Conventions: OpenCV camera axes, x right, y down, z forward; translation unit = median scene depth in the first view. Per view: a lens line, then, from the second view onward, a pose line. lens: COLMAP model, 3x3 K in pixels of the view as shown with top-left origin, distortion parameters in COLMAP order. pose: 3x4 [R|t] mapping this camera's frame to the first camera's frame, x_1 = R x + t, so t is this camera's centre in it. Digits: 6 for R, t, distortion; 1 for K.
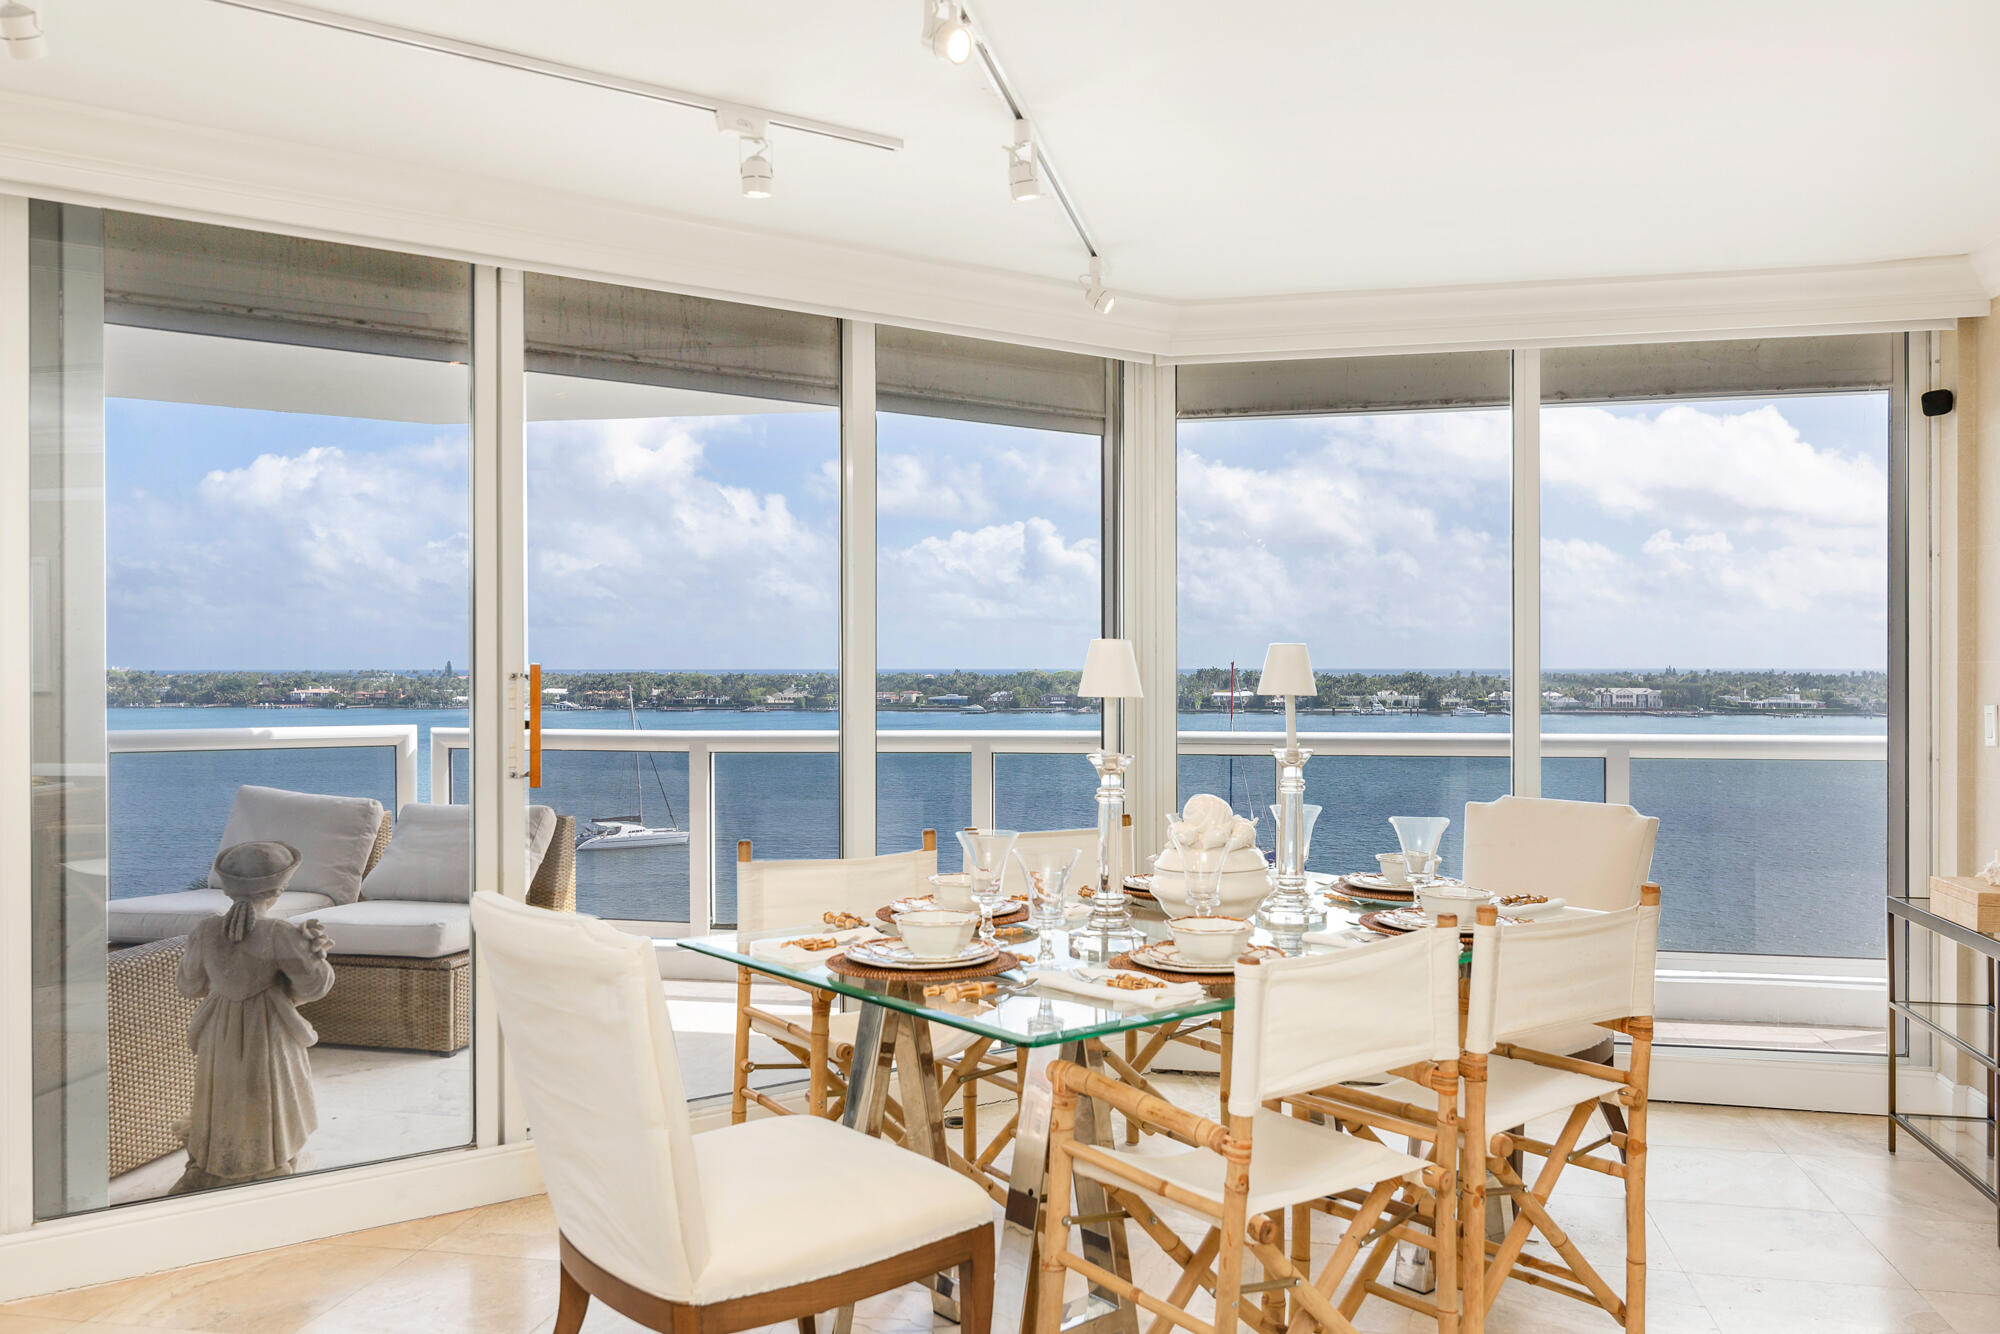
lens RADIAL K [[1543.6, 0, 1000.0], [0, 1543.6, 667.0], [0, 0, 1]] dist [0.001707, 0.002235]
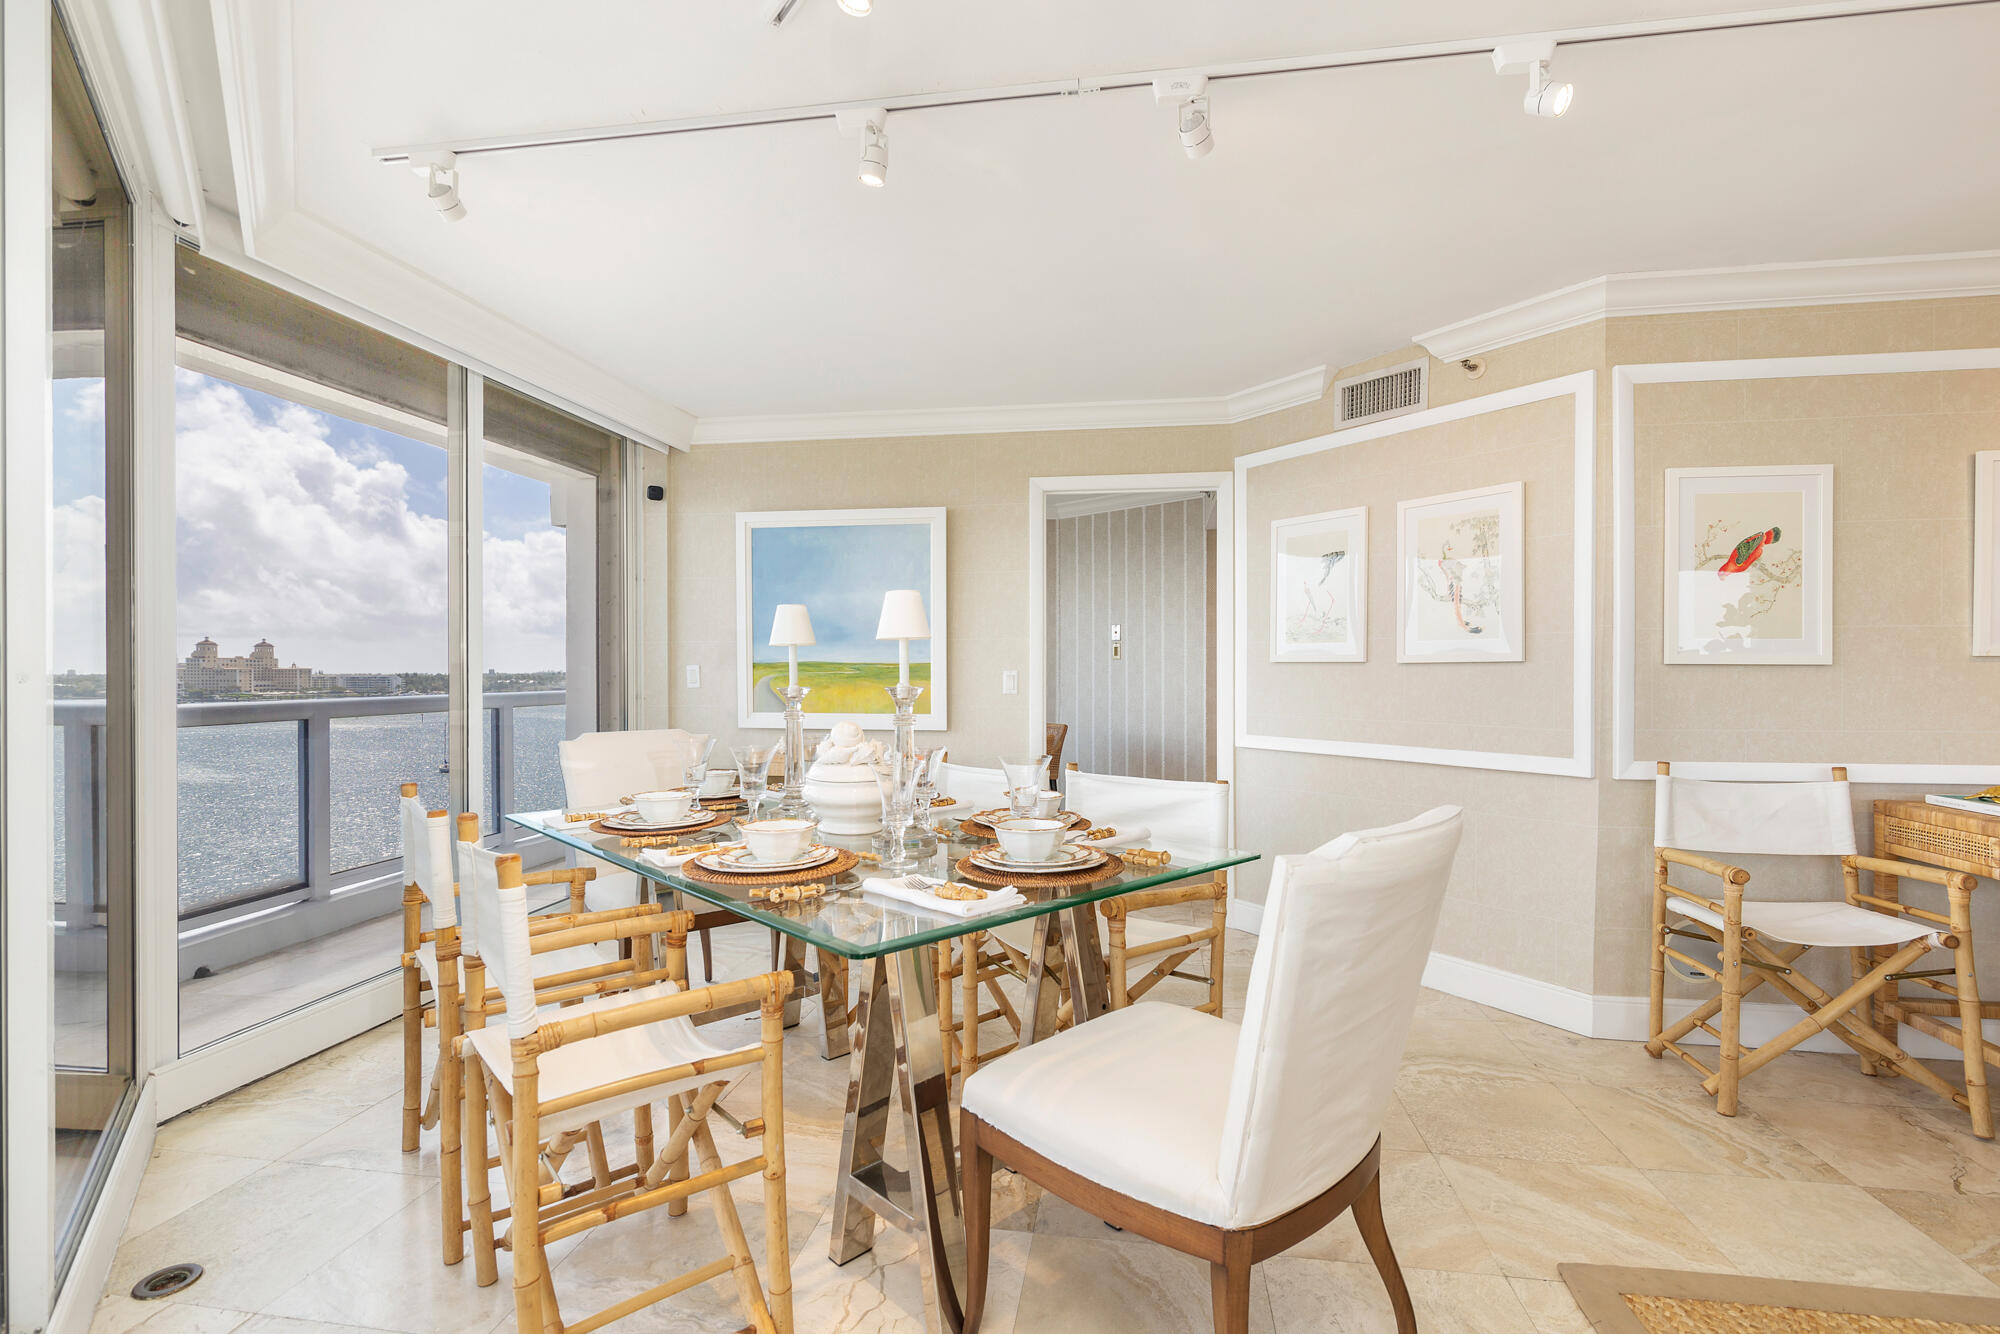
lens RADIAL K [[915.7, 0, 1000.0], [0, 915.7, 667.0], [0, 0, 1]] dist [0.003206, -0.000152]
pose [[-0.047920, 0.001792, 0.998850, -0.511780], [0.002327, 0.999996, -0.001682, 0.032172], [-0.998848, 0.002244, -0.047924, 0.761412]]
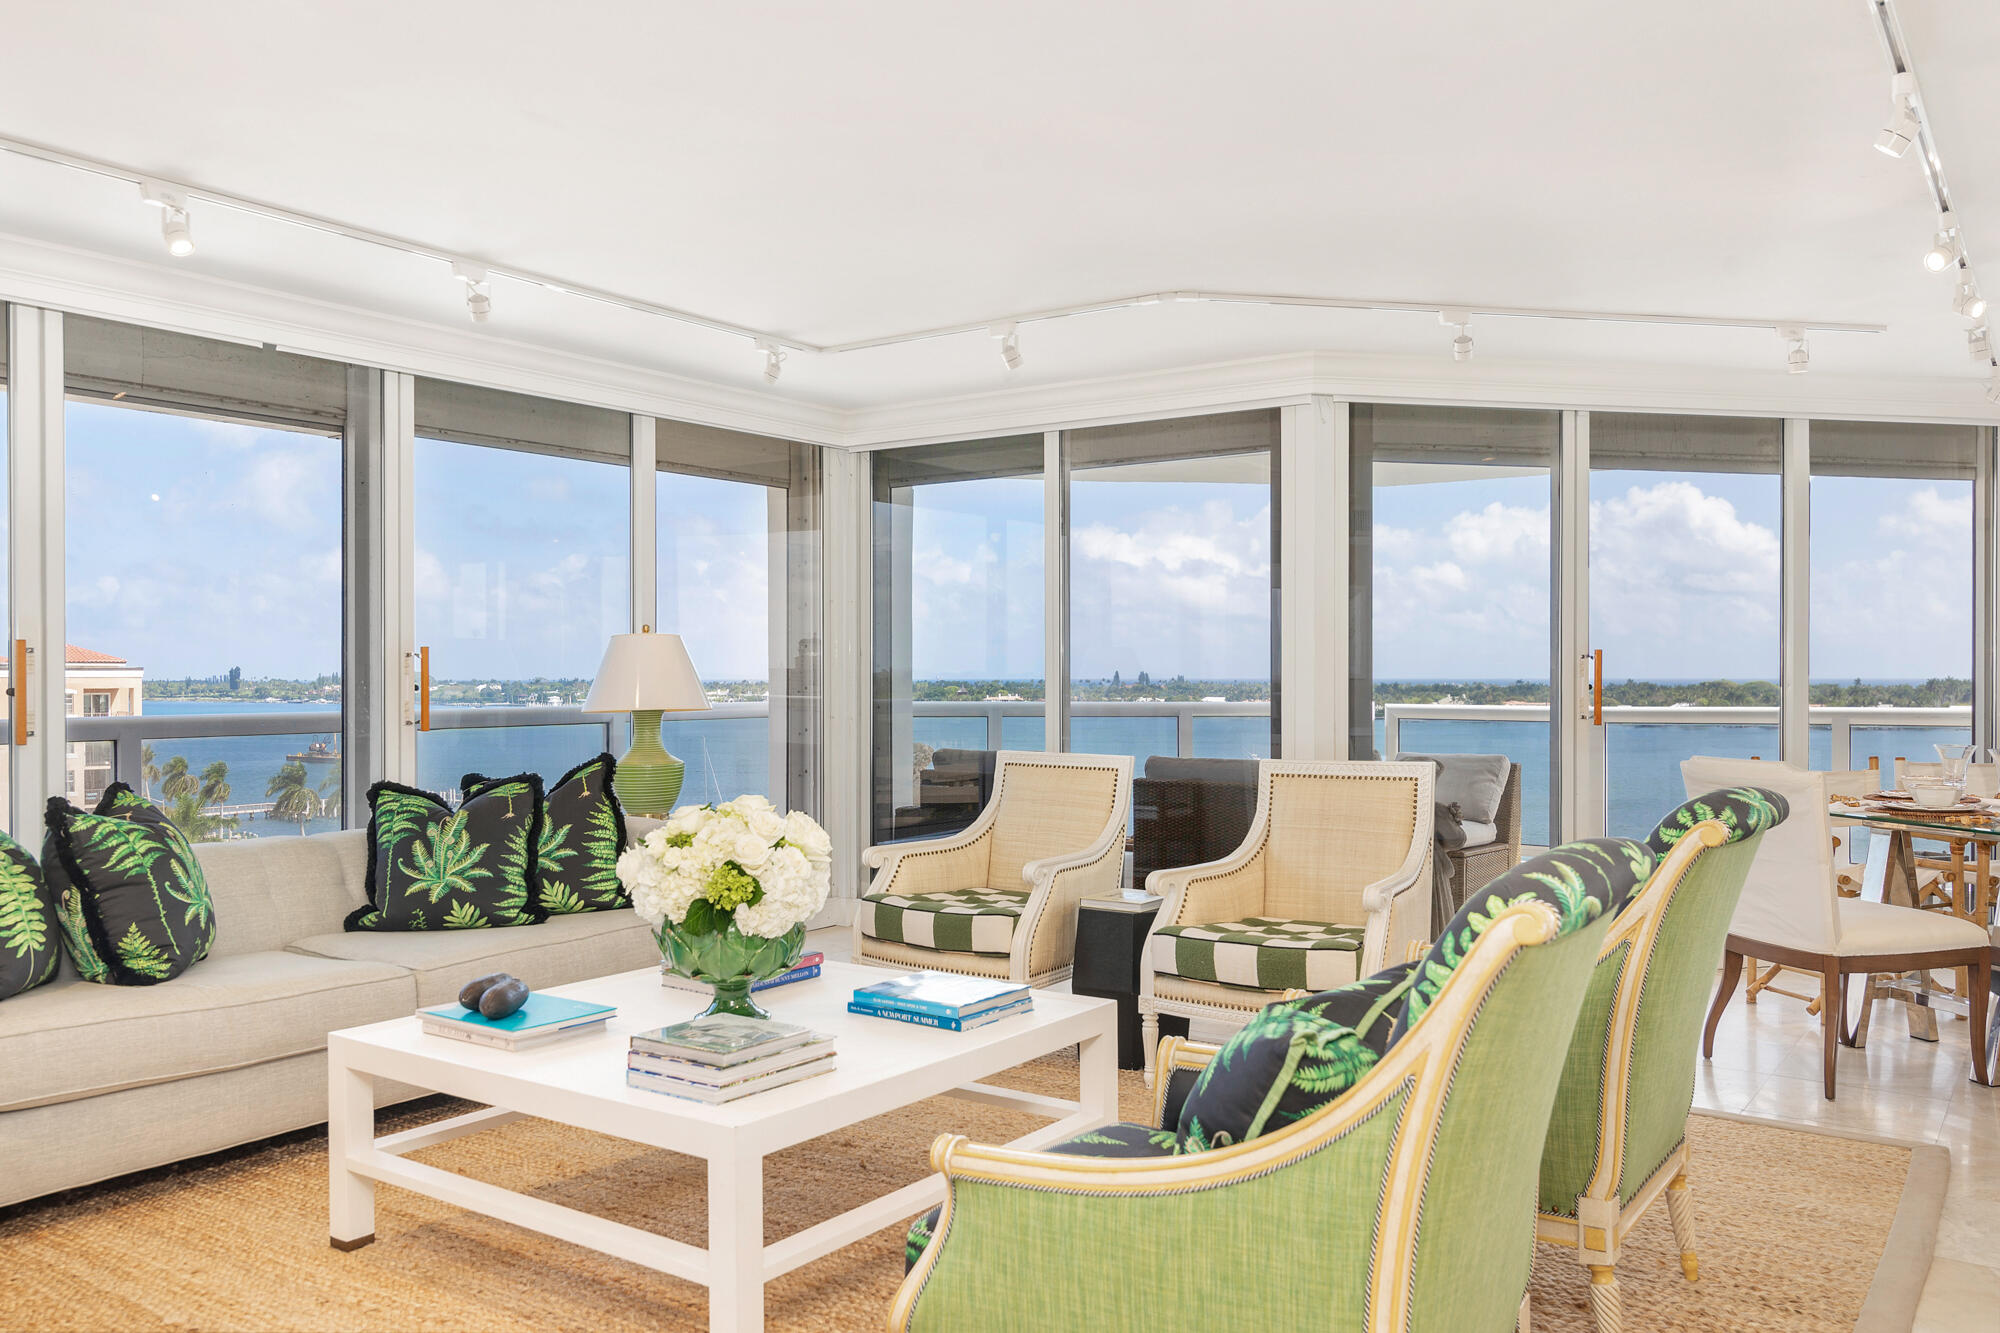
lens RADIAL K [[1535.2, 0, 995.5], [0, 1535.2, 686.6], [0, 0, 1]] dist [0.007062, 0.000448]
pose [[0.914255, 0.002309, -0.405133, -0.223830], [0.000378, 0.999978, 0.006552, 0.026827], [0.405139, -0.006144, 0.914234, -0.744526]]
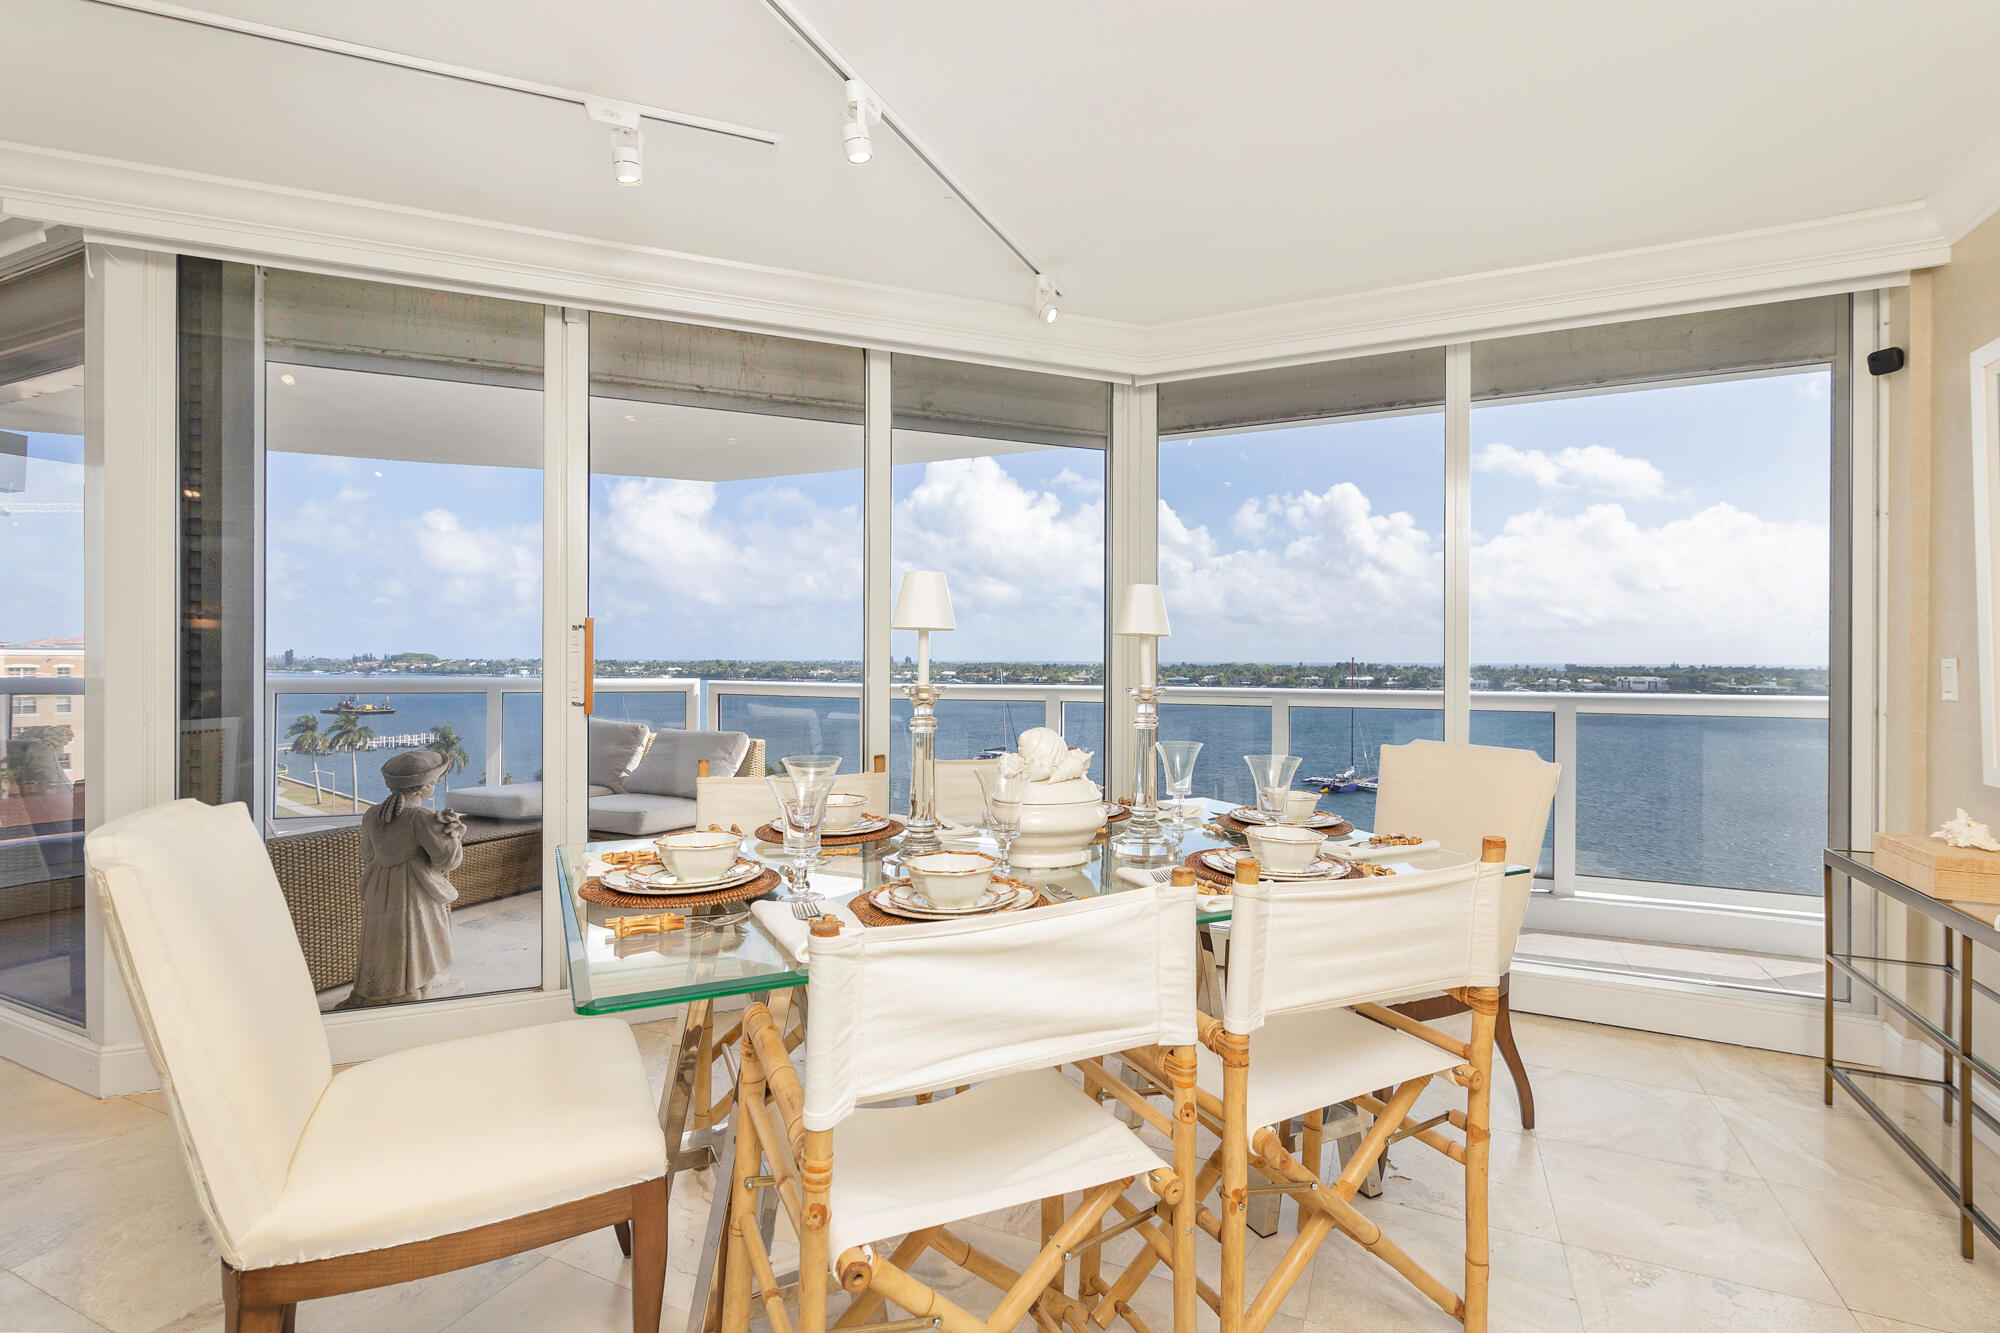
lens RADIAL K [[912.8, 0, 1004.0], [0, 912.8, 659.4], [0, 0, 1]] dist [0.003147, -0.000865]
pose [[0.975068, 0.004840, -0.221851, 0.204028], [-0.005069, 0.999987, -0.000463, 0.031336], [0.221846, 0.001576, 0.975080, 0.331612]]
